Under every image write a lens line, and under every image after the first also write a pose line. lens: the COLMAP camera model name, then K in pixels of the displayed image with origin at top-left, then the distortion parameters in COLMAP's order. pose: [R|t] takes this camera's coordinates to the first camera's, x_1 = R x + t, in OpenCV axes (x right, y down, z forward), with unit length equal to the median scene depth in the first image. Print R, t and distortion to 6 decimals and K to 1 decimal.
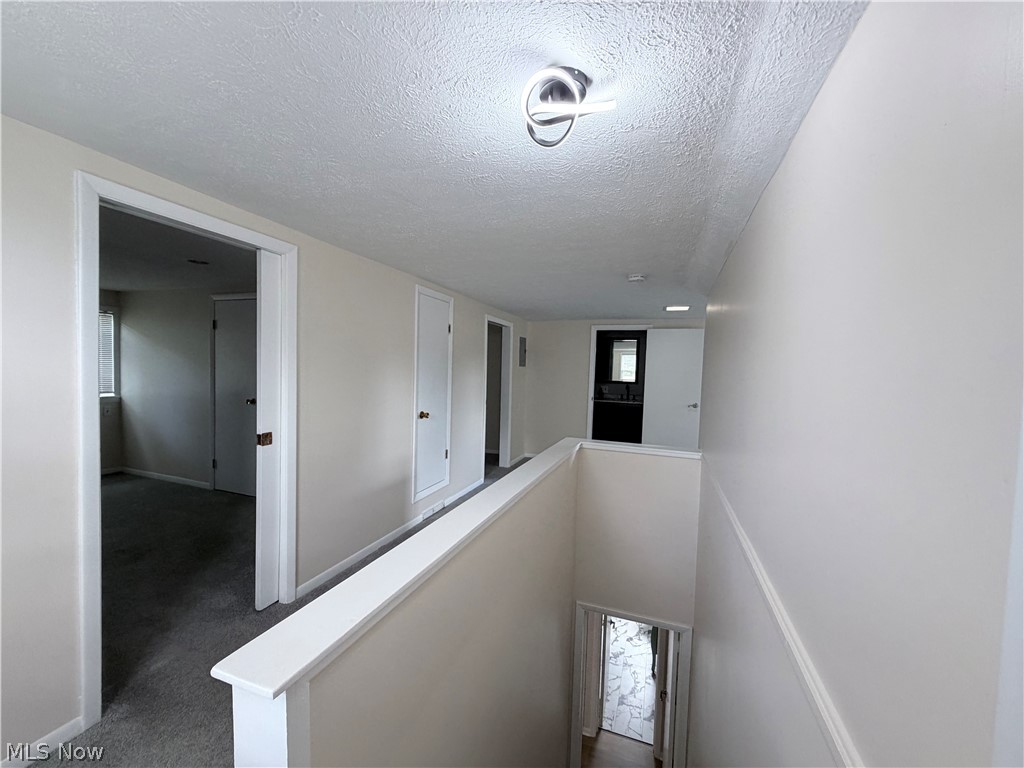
lens RADIAL K [[412.5, 0, 511.3], [0, 412.5, 385.9], [0, 0, 1]] dist [0.001969, -0.000287]
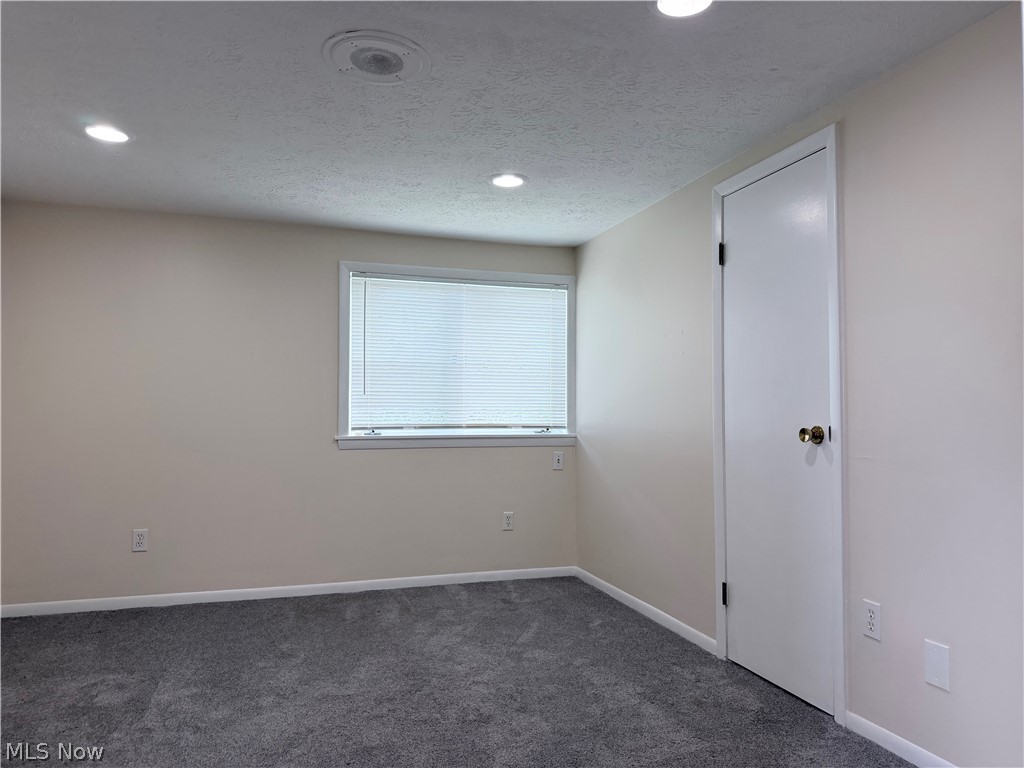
lens RADIAL K [[730.5, 0, 514.4], [0, 730.5, 383.4], [0, 0, 1]] dist [0.091628, -0.103461]
pose [[0.620002, -0.061559, -0.782181, -0.270186], [-0.016876, 0.995640, -0.091736, 0.052844], [0.784418, 0.070076, 0.616261, 0.379760]]
